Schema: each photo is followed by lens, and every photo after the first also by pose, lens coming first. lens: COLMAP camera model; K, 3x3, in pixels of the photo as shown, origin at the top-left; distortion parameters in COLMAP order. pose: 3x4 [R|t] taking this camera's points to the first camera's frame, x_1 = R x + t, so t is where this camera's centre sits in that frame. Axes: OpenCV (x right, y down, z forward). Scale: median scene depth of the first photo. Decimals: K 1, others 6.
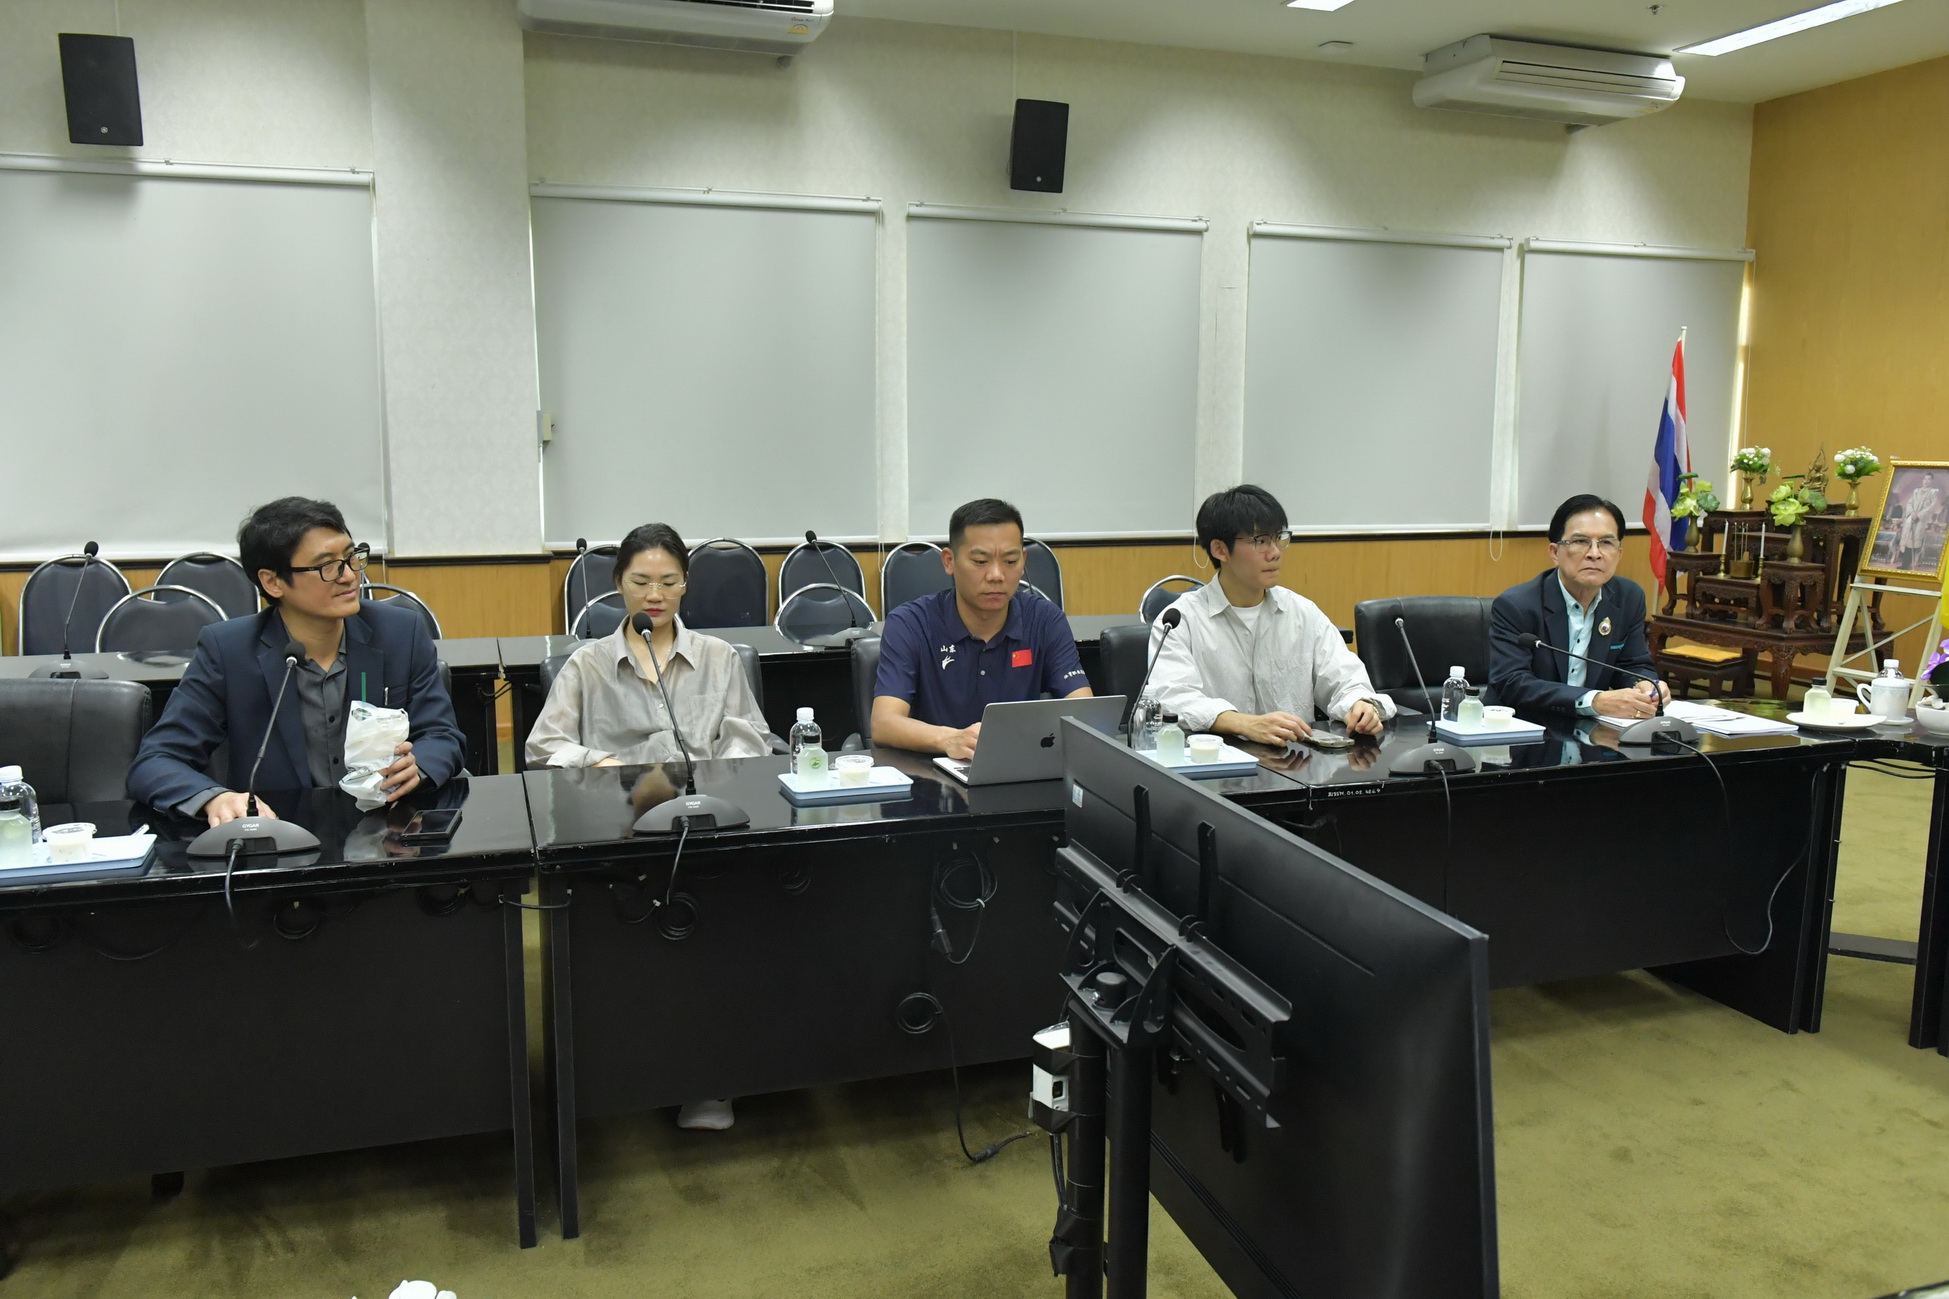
lens RADIAL K [[1535.8, 0, 976.1], [0, 1535.8, 654.8], [0, 0, 1]] dist [-0.001894, -0.005589]
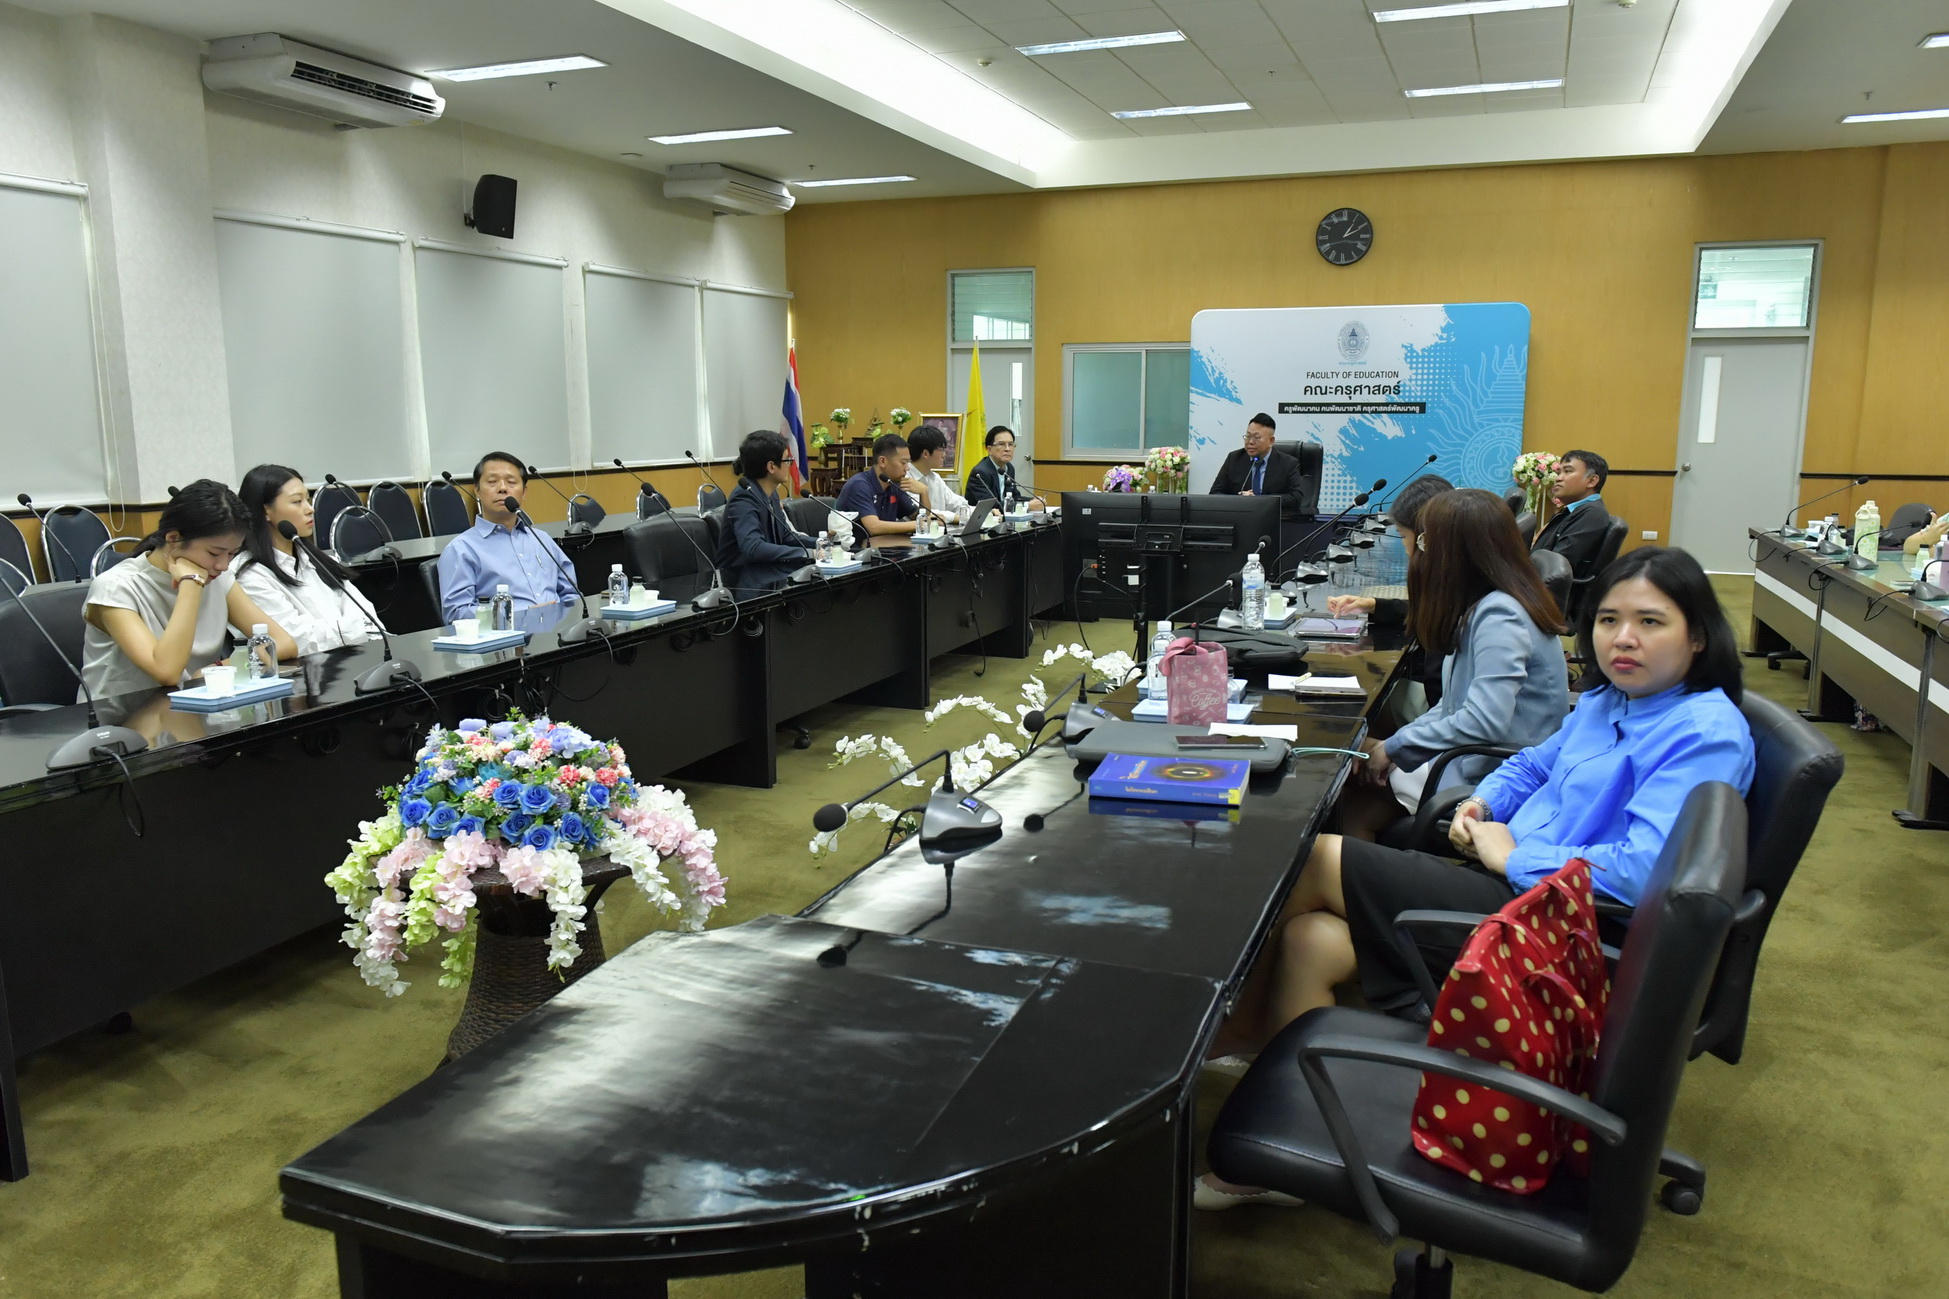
lens RADIAL K [[1464.9, 0, 985.1], [0, 1464.9, 654.3], [0, 0, 1]] dist [0.041585, 0.000746]
pose [[0.647659, -0.133740, 0.750101, -0.715167], [0.112647, 0.990463, 0.079333, 0.033697], [-0.753557, 0.033117, 0.656548, -0.252331]]
